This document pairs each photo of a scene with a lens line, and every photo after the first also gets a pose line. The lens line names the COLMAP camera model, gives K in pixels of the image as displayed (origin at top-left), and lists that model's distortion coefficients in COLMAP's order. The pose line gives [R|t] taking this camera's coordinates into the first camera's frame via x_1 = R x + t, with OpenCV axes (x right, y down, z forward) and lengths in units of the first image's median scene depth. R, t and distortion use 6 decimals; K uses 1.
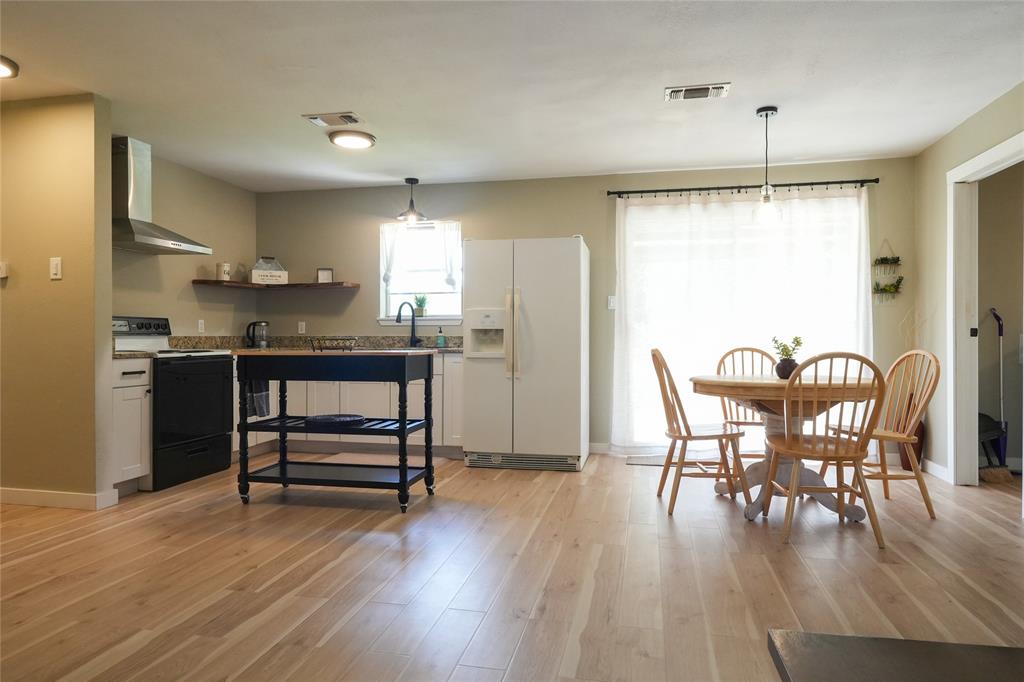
lens RADIAL K [[620.9, 0, 515.8], [0, 620.9, 338.2], [0, 0, 1]] dist [0.000746, 0.001017]
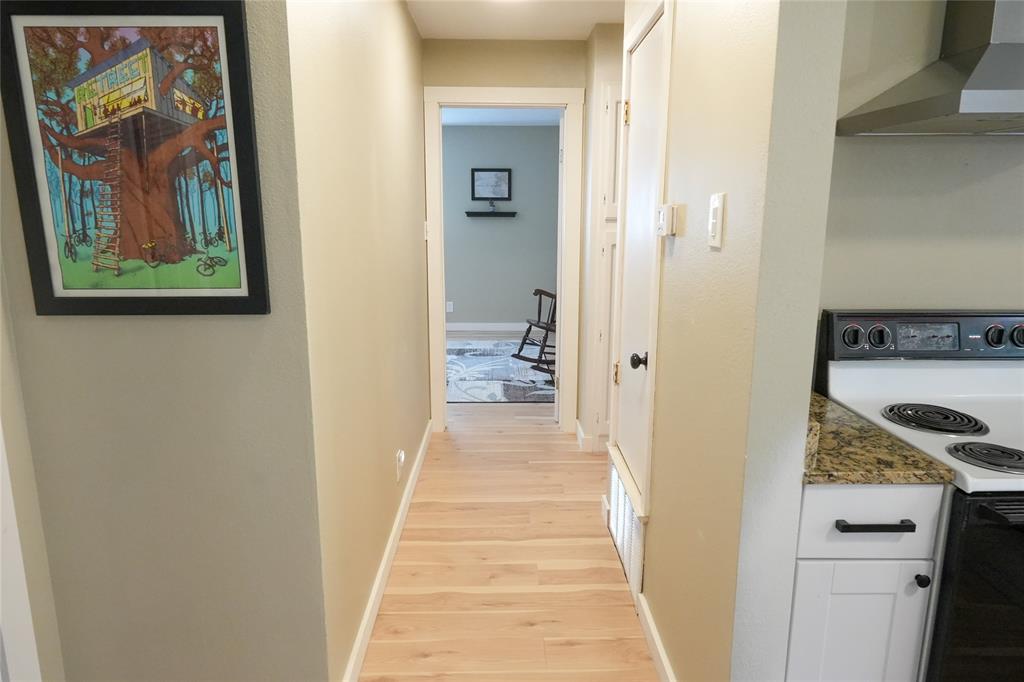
lens RADIAL K [[633.5, 0, 510.6], [0, 633.5, 336.3], [0, 0, 1]] dist [0.000772, -0.000613]
pose [[0.221034, 0.184536, -0.957648, -0.239844], [-0.006091, 0.982178, 0.187856, -0.074955], [0.975247, -0.035689, 0.218219, 0.506308]]
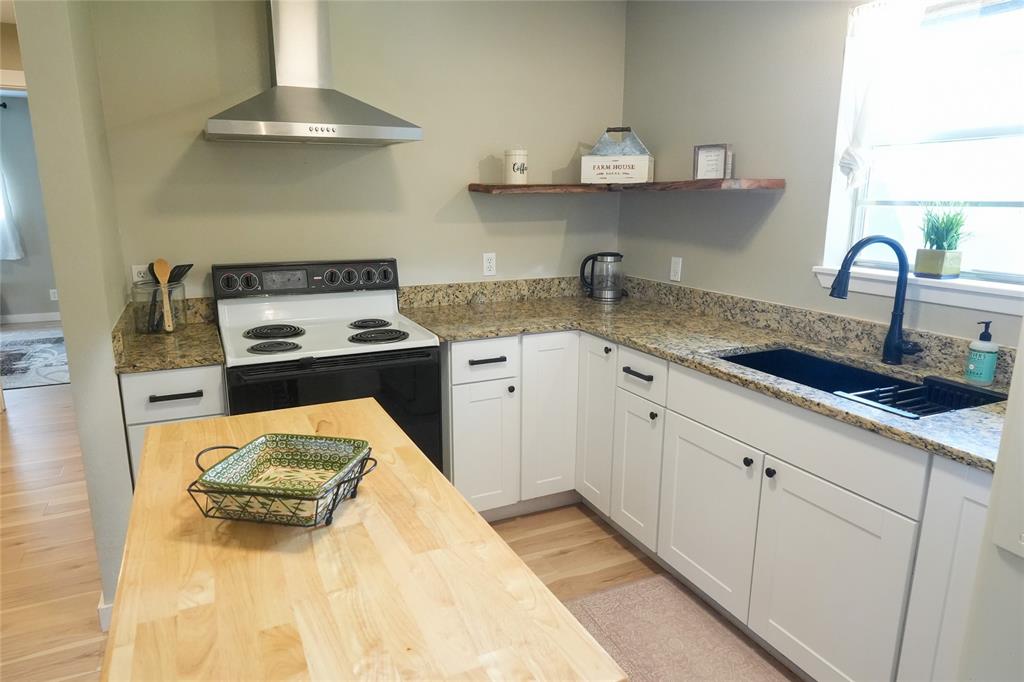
lens RADIAL K [[641.7, 0, 511.9], [0, 641.7, 334.9], [0, 0, 1]] dist [-0.003858, -0.001220]
pose [[0.617214, 0.170278, -0.768148, -0.020350], [-0.010118, 0.977938, 0.208652, -0.077114], [0.786730, -0.121011, 0.605320, 0.619782]]
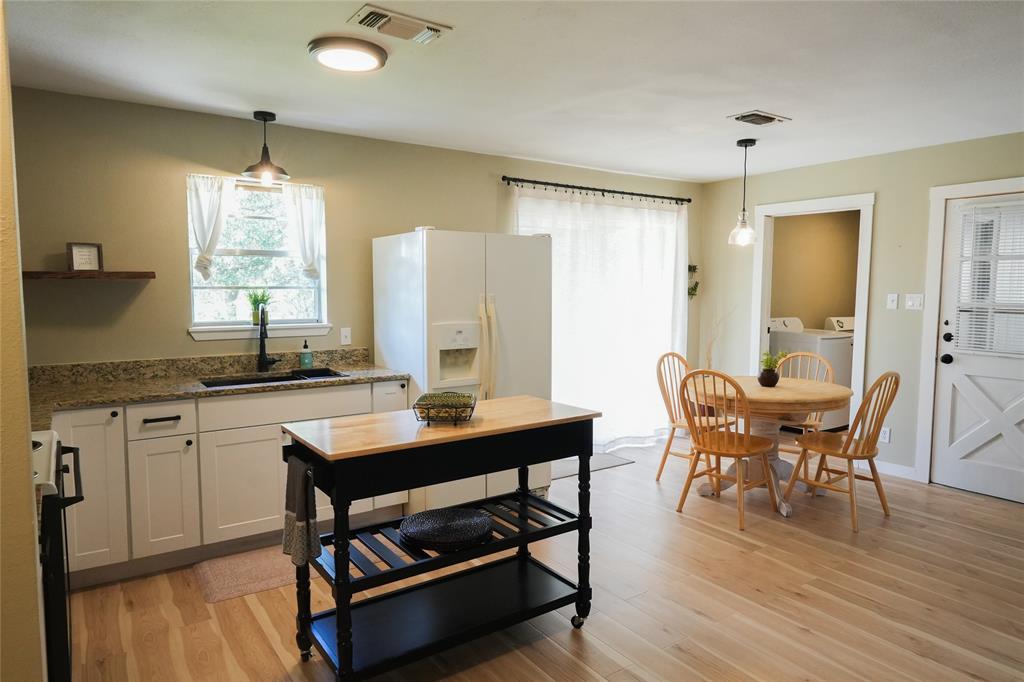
lens RADIAL K [[633.5, 0, 510.6], [0, 633.5, 336.3], [0, 0, 1]] dist [0.000772, -0.000613]
pose [[0.686756, -0.055551, 0.724762, -0.479859], [-0.000276, 0.997056, 0.076683, -0.076571], [-0.726888, -0.052862, 0.684719, 0.354457]]
